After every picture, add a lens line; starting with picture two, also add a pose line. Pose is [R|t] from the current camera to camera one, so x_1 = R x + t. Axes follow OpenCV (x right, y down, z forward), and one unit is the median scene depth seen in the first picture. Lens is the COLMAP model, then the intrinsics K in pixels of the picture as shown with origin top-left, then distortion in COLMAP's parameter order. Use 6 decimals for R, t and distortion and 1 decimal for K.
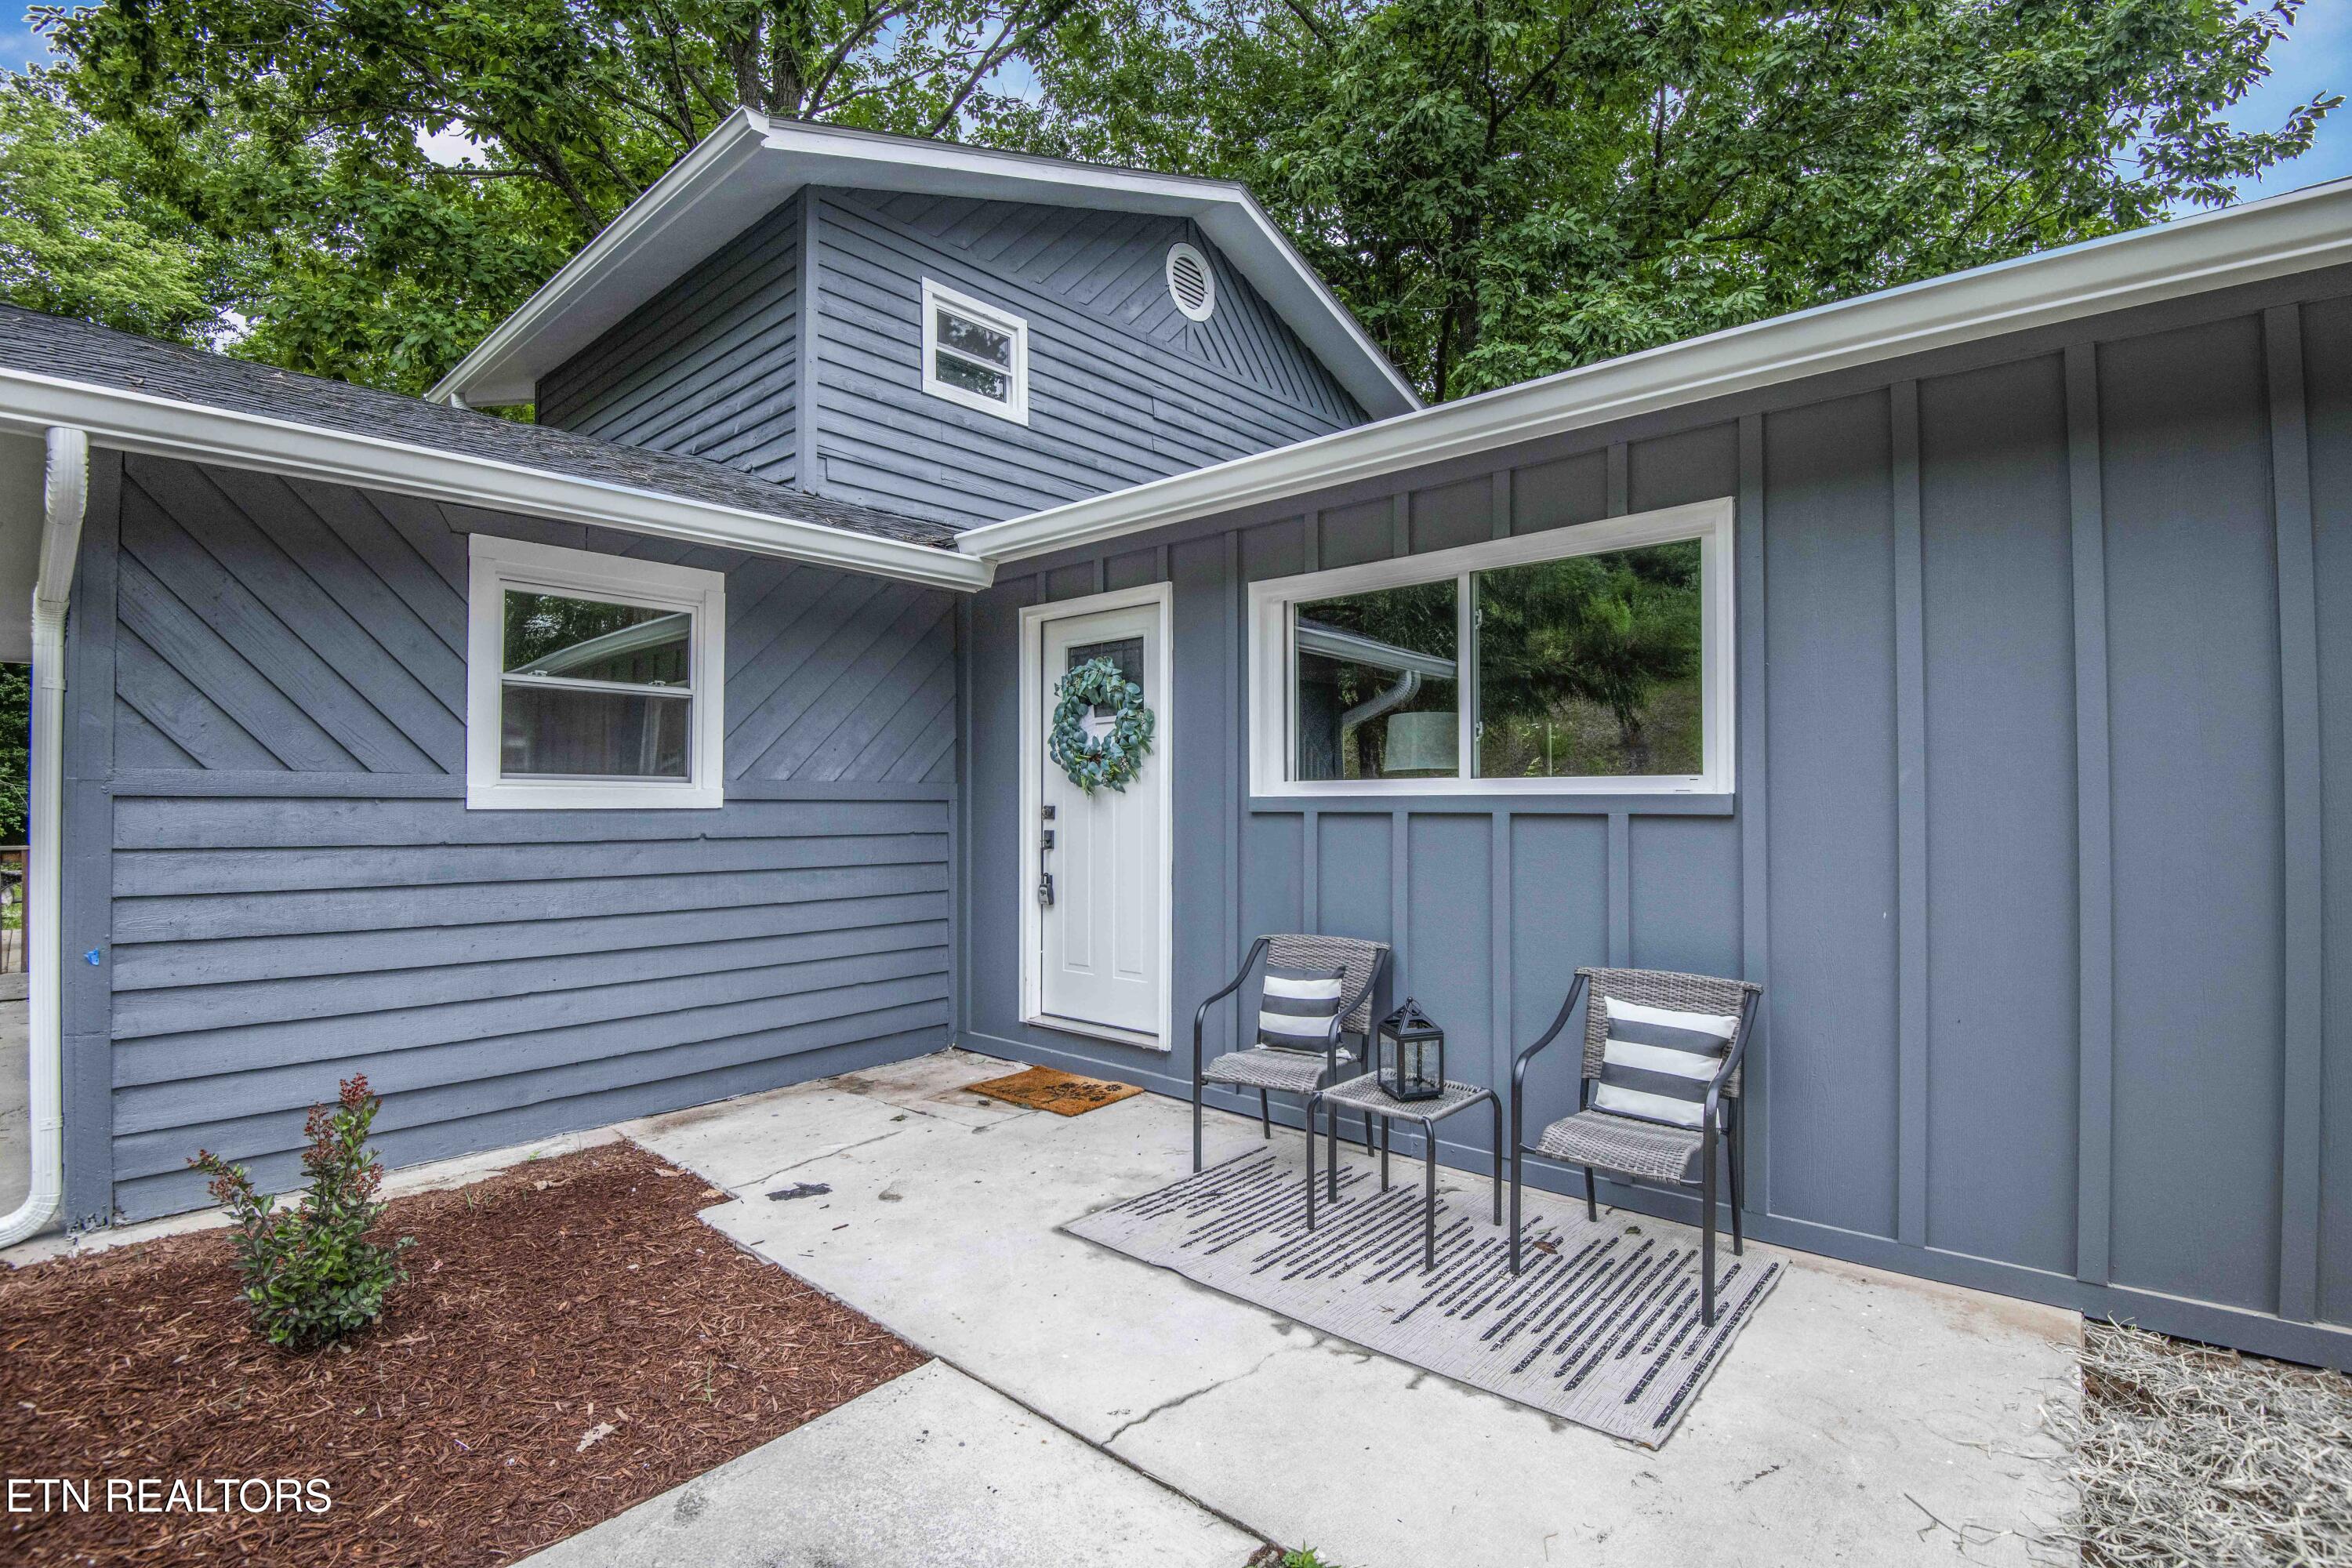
lens RADIAL K [[1094.3, 0, 1167.3], [0, 1094.3, 776.7], [0, 0, 1]] dist [-0.035231, -0.004810]
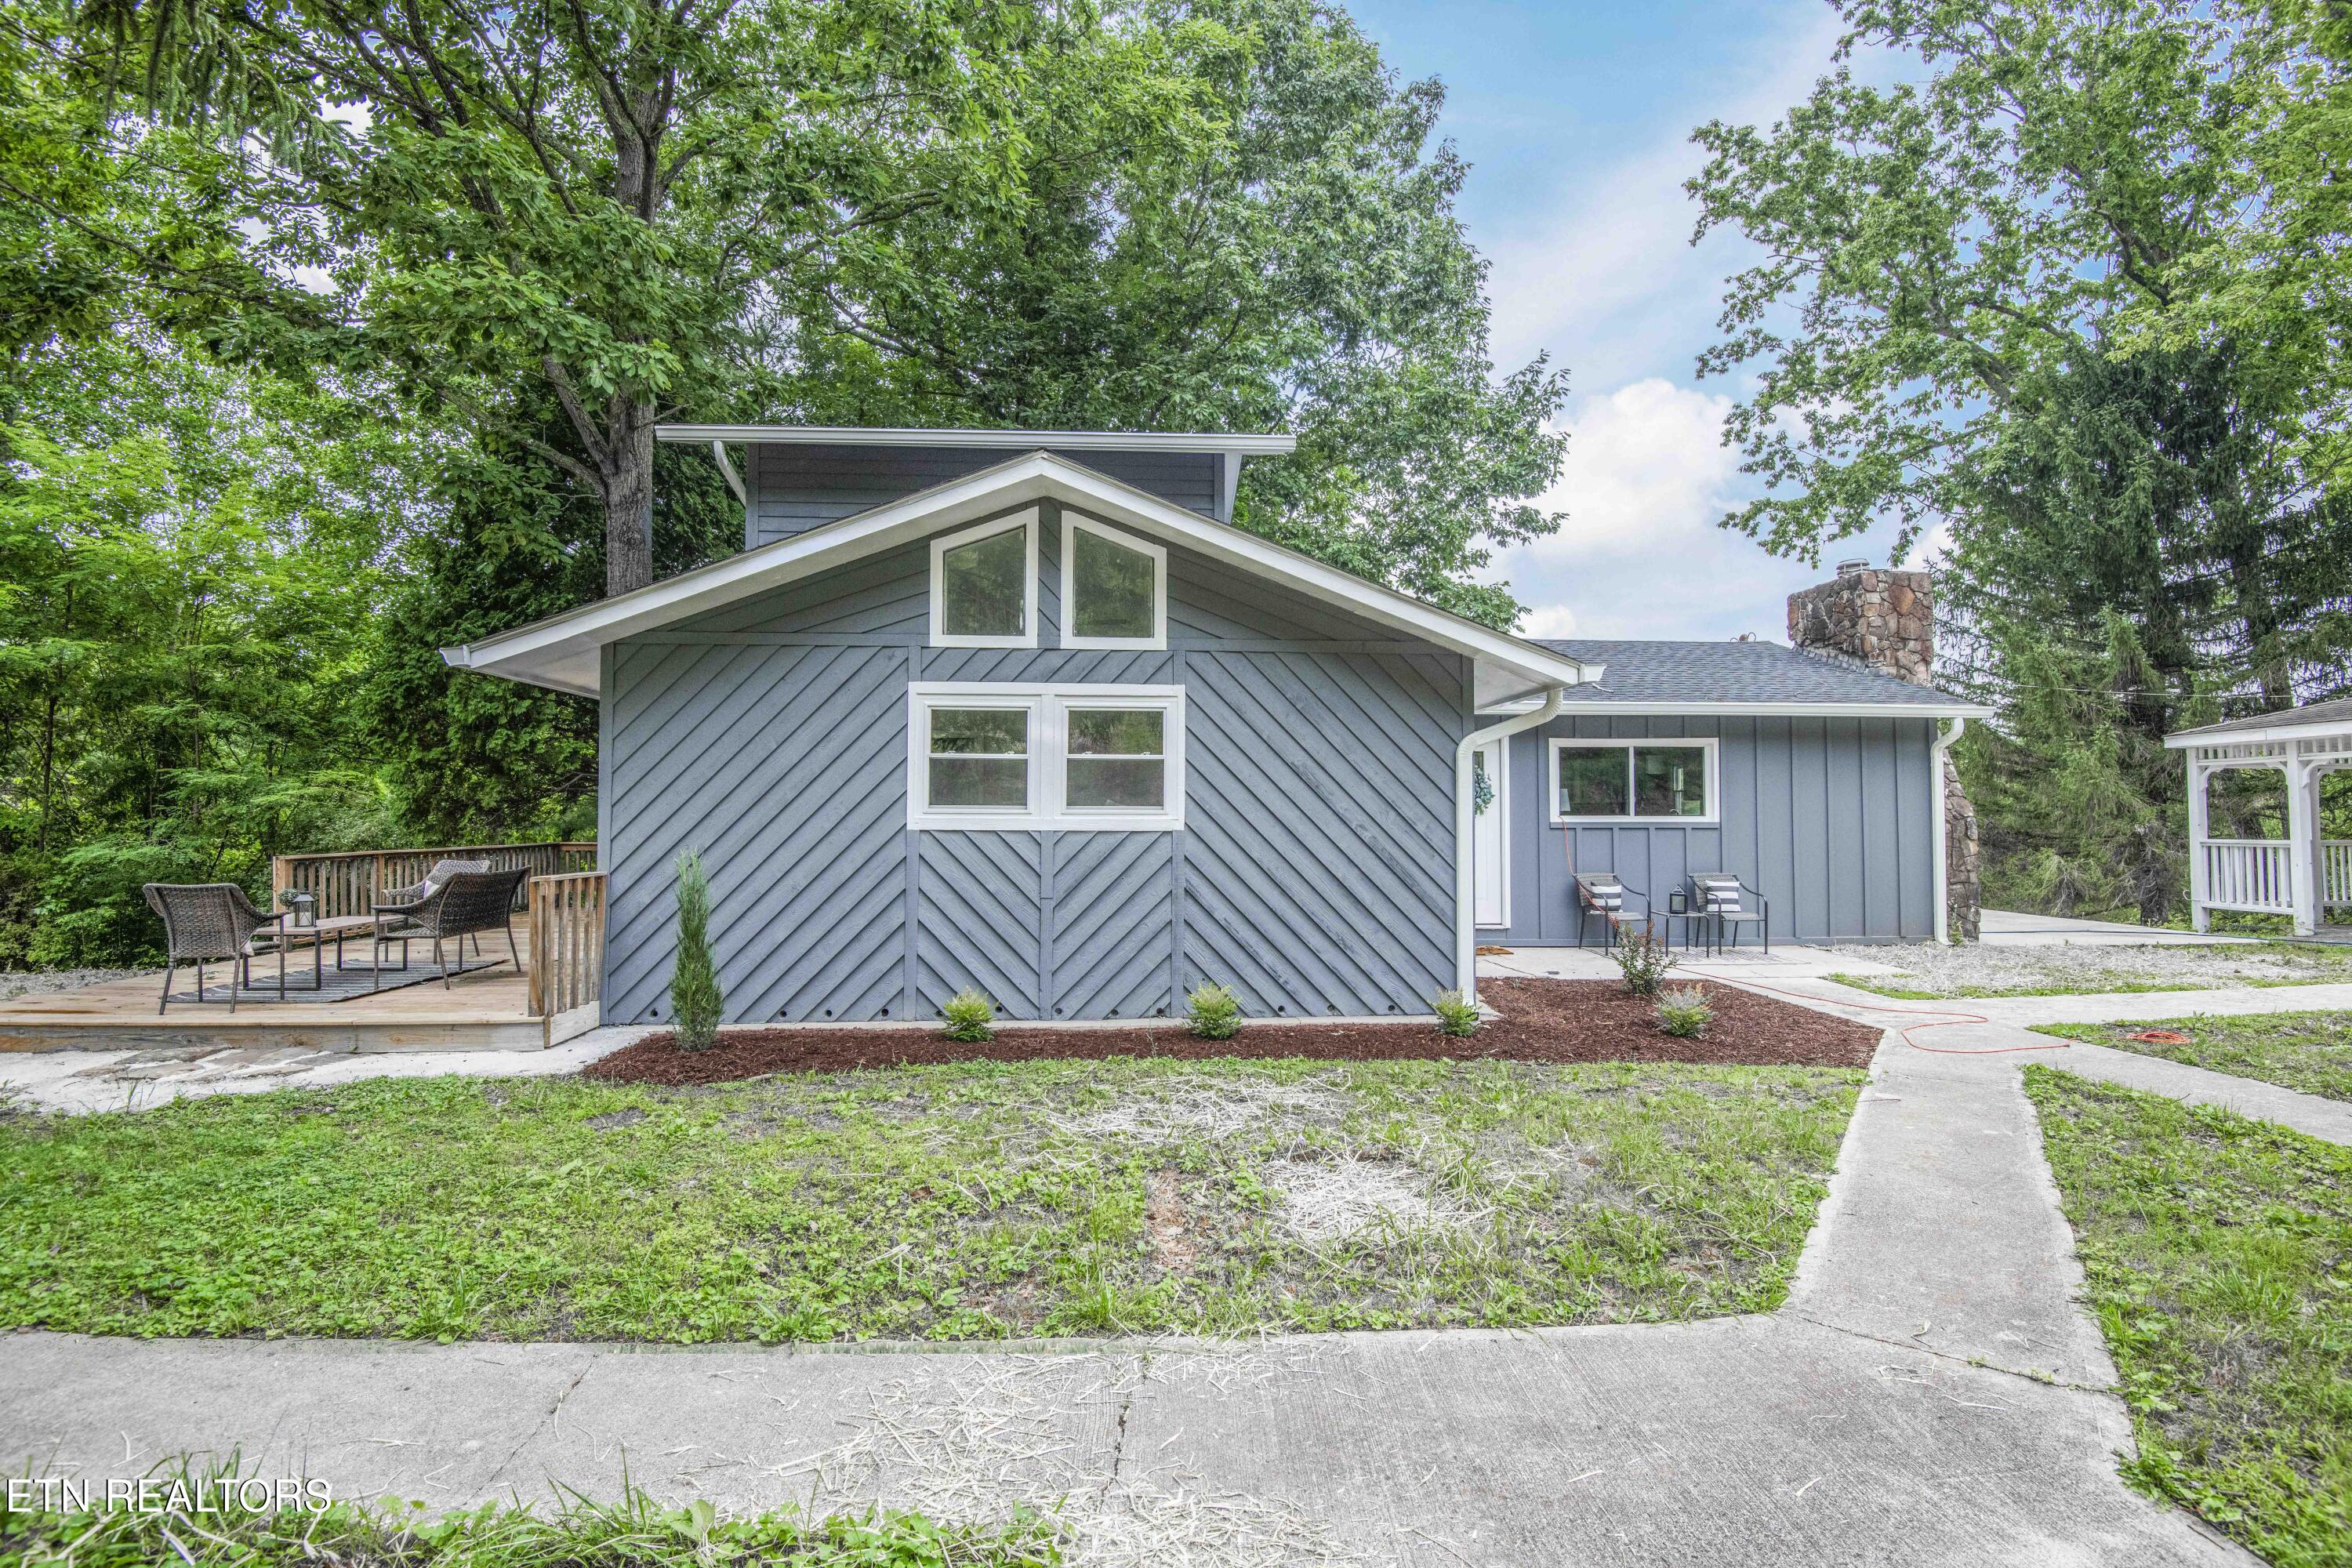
lens RADIAL K [[1094.3, 0, 1167.4], [0, 1094.3, 785.9], [0, 0, 1]] dist [-0.035231, -0.004810]
pose [[0.703382, 0.020532, 0.710515, -2.105653], [-0.015093, 0.999789, -0.013950, -0.016129], [-0.710651, -0.000912, 0.703544, -0.138409]]
